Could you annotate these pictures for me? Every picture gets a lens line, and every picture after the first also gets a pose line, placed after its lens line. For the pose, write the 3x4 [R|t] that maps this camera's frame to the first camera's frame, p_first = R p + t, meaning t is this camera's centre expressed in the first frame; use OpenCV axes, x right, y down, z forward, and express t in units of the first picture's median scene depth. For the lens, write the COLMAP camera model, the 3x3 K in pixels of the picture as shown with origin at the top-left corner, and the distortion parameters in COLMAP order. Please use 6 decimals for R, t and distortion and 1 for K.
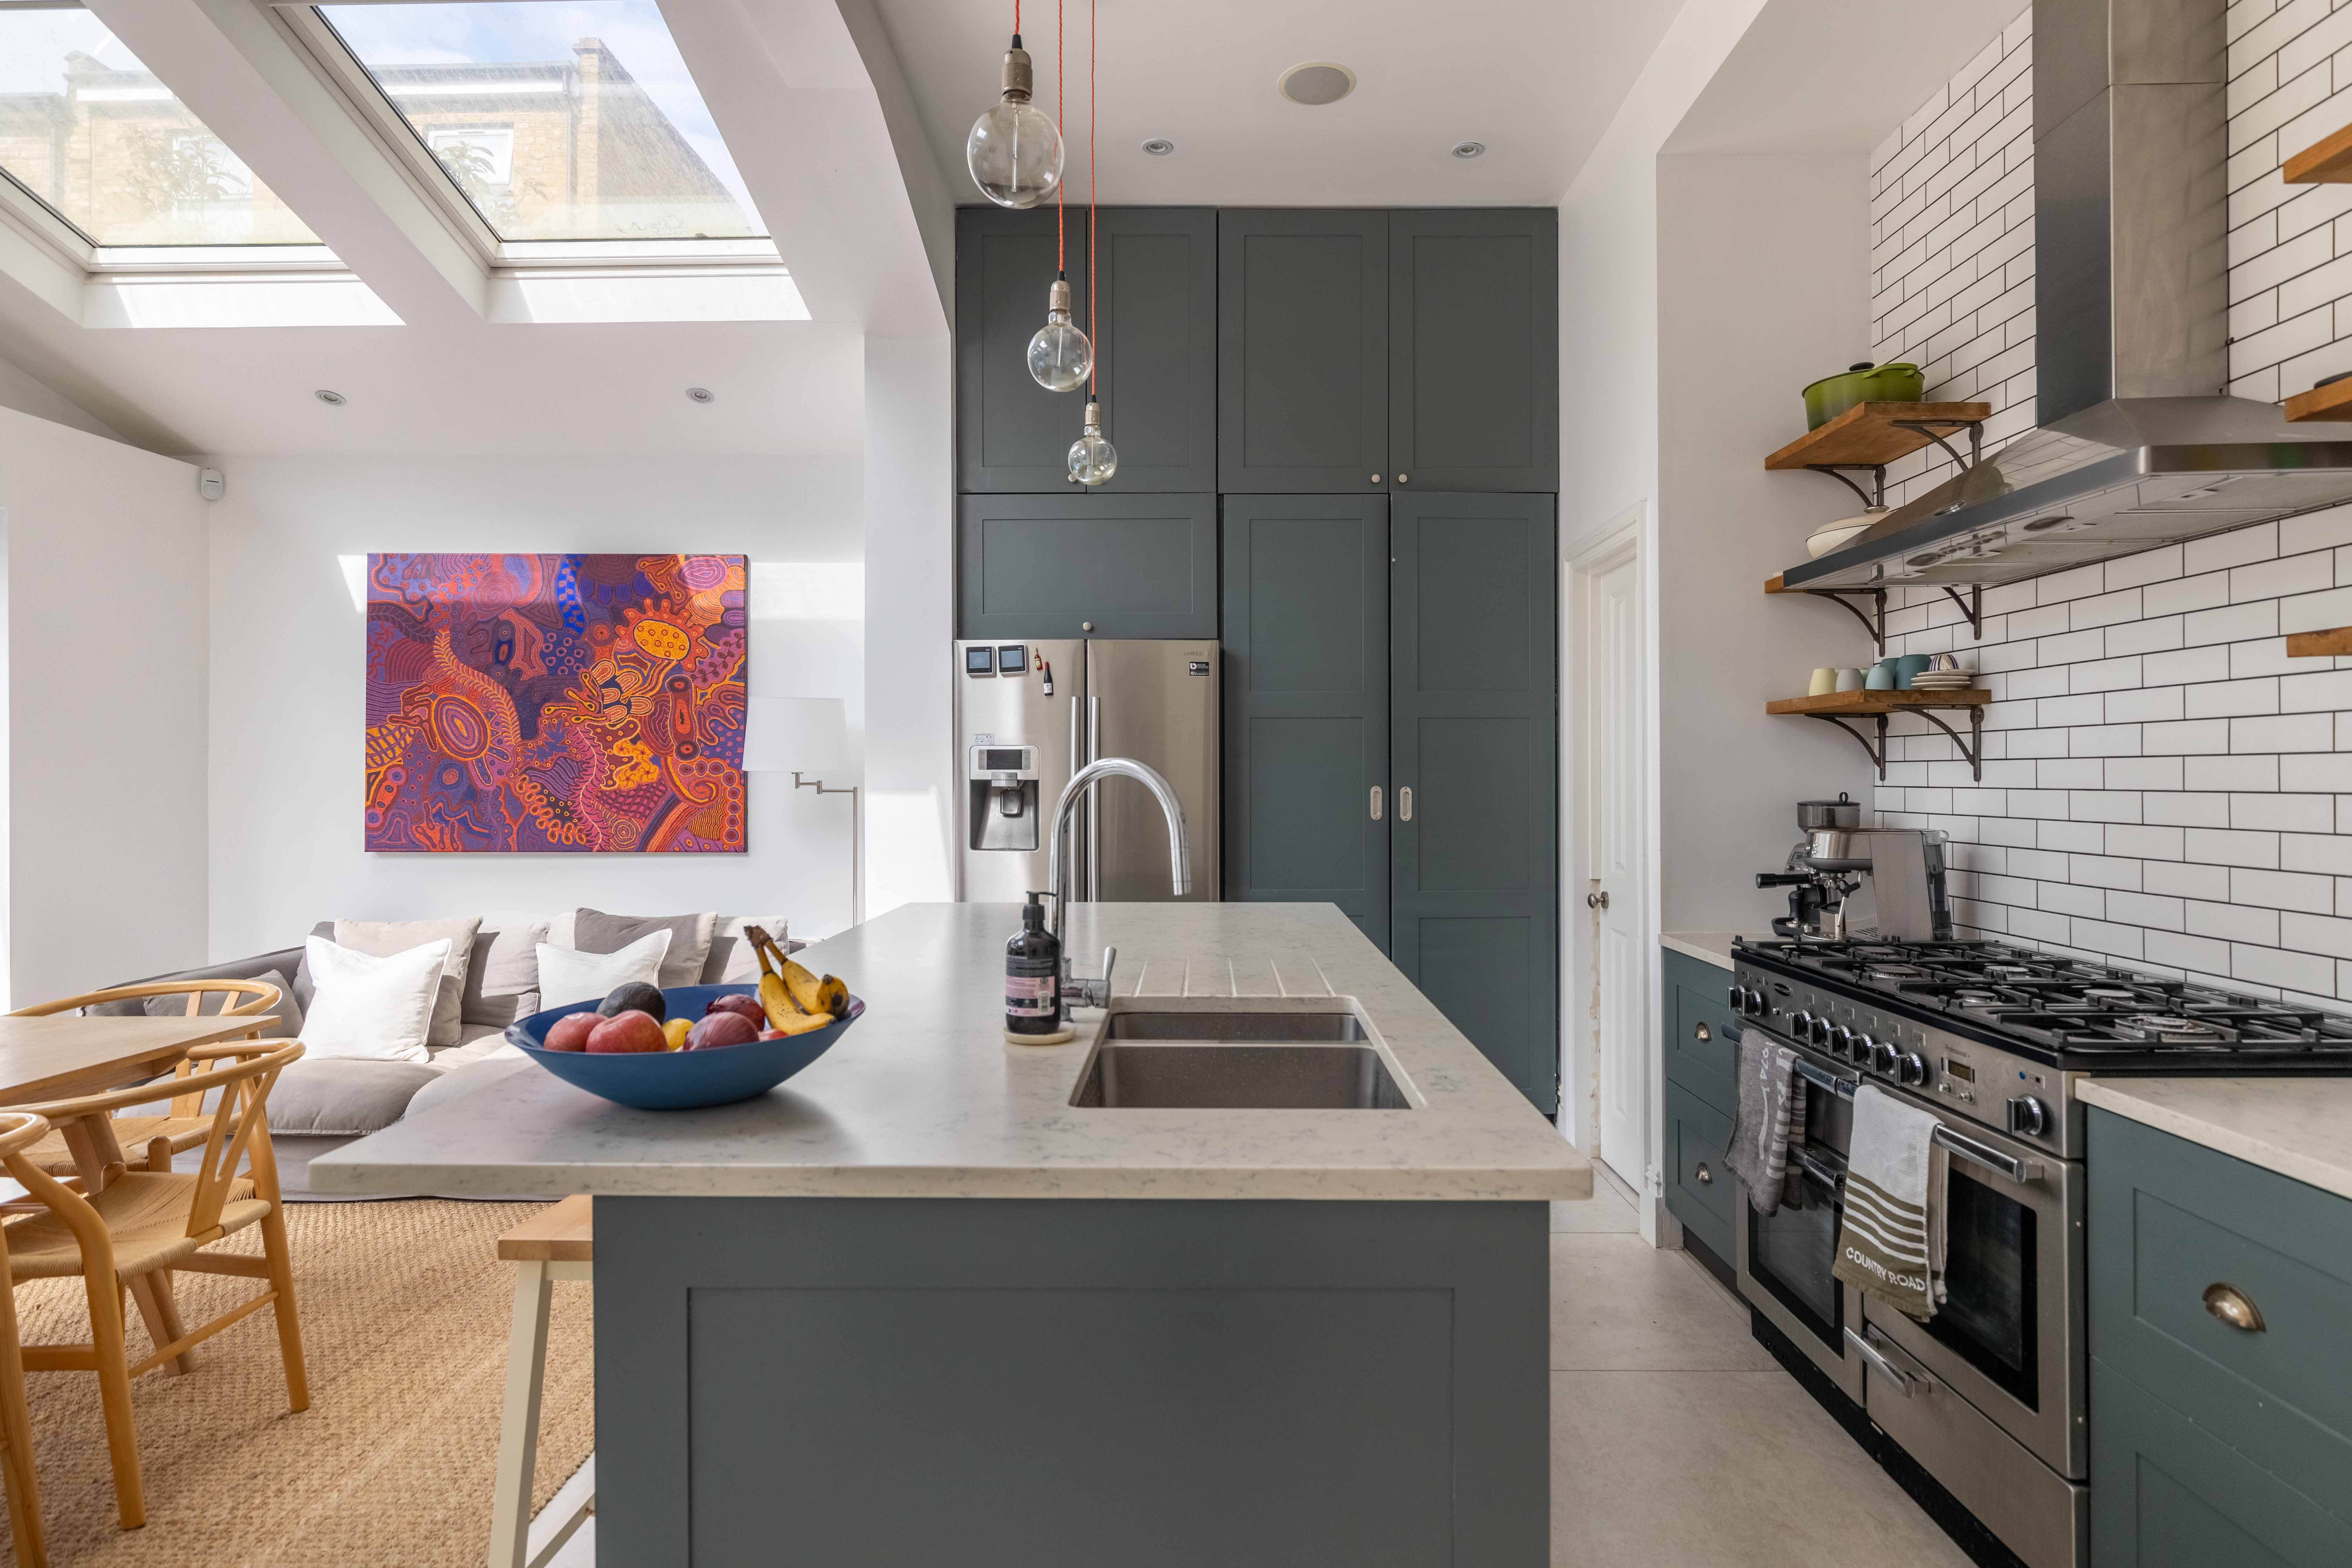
lens RADIAL K [[1213.1, 0, 1191.3], [0, 1213.1, 777.4], [0, 0, 1]] dist [-0.000319, -0.002374]
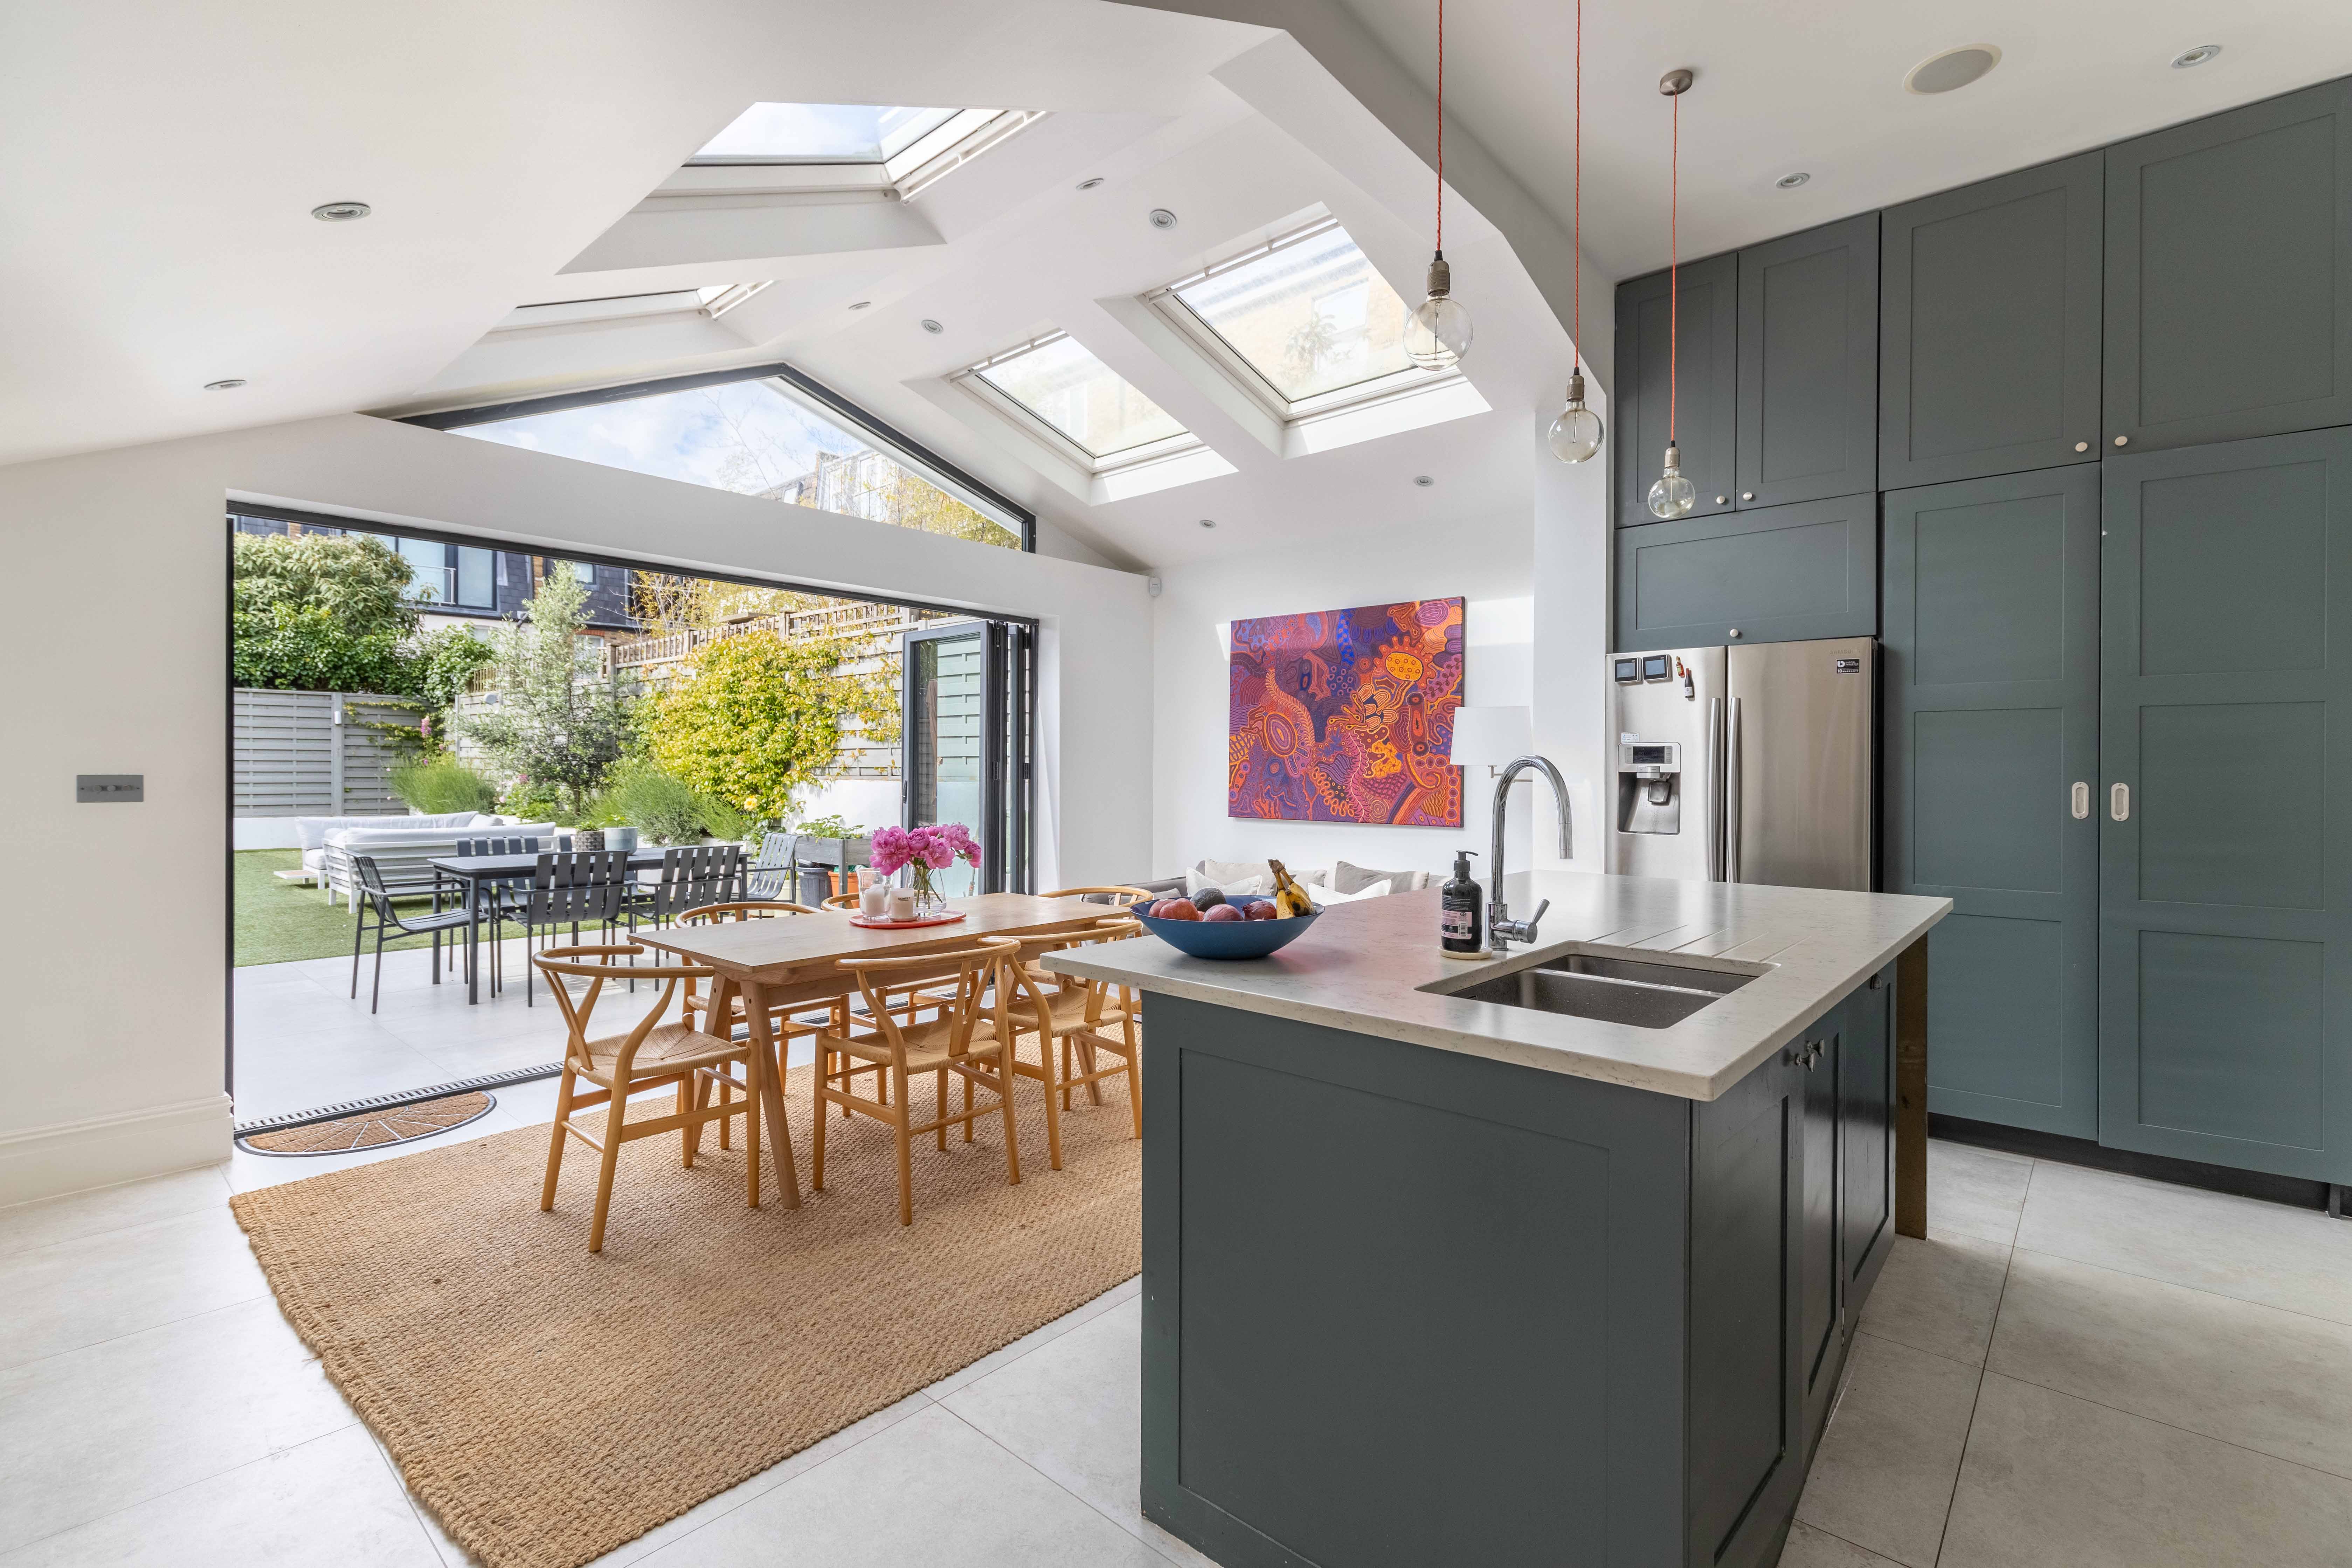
lens RADIAL K [[1056.8, 0, 1182.7], [0, 1056.8, 778.6], [0, 0, 1]] dist [0.000317, -0.000869]
pose [[0.757701, 0.010320, -0.652520, 0.156250], [-0.004934, 0.999937, 0.010086, 0.000005], [0.652583, -0.004423, 0.757705, -0.049954]]
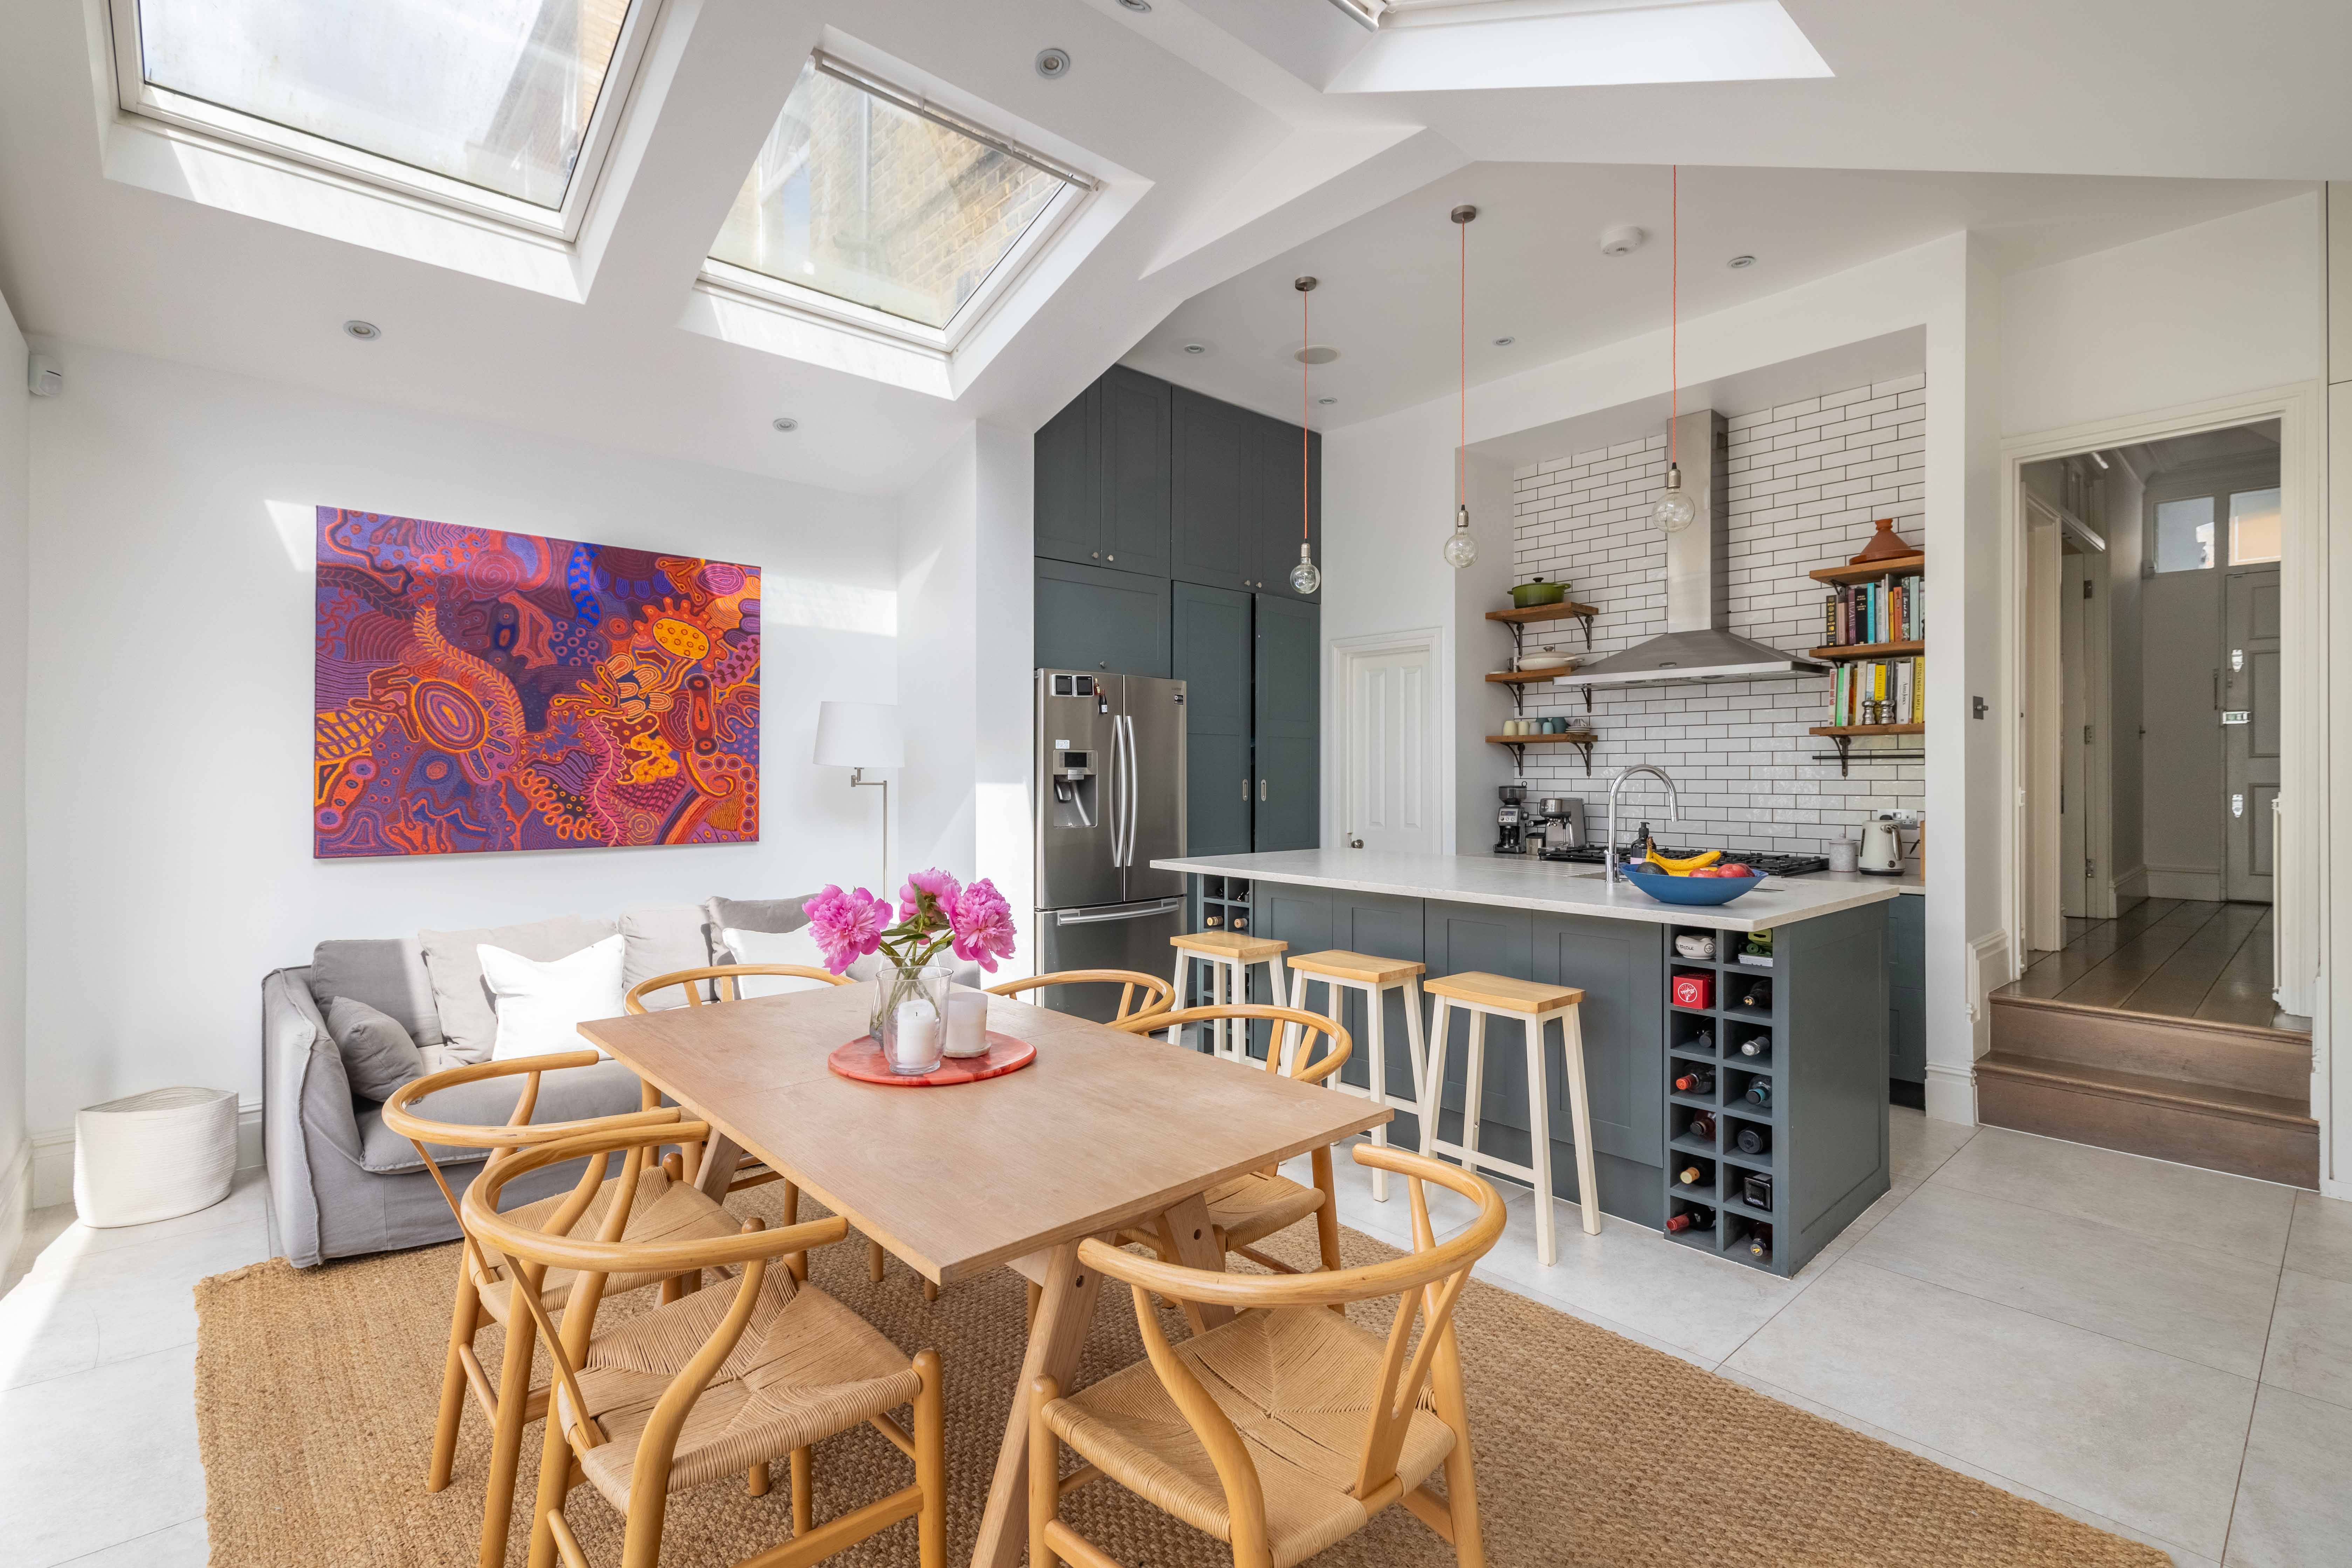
lens RADIAL K [[1072.0, 0, 1196.4], [0, 1072.0, 778.1], [0, 0, 1]] dist [0.004453, -0.001407]
pose [[0.727777, -0.000483, 0.685814, -0.821131], [-0.002006, 0.999994, 0.002832, 0.001951], [-0.685811, -0.003437, 0.727771, 0.036228]]
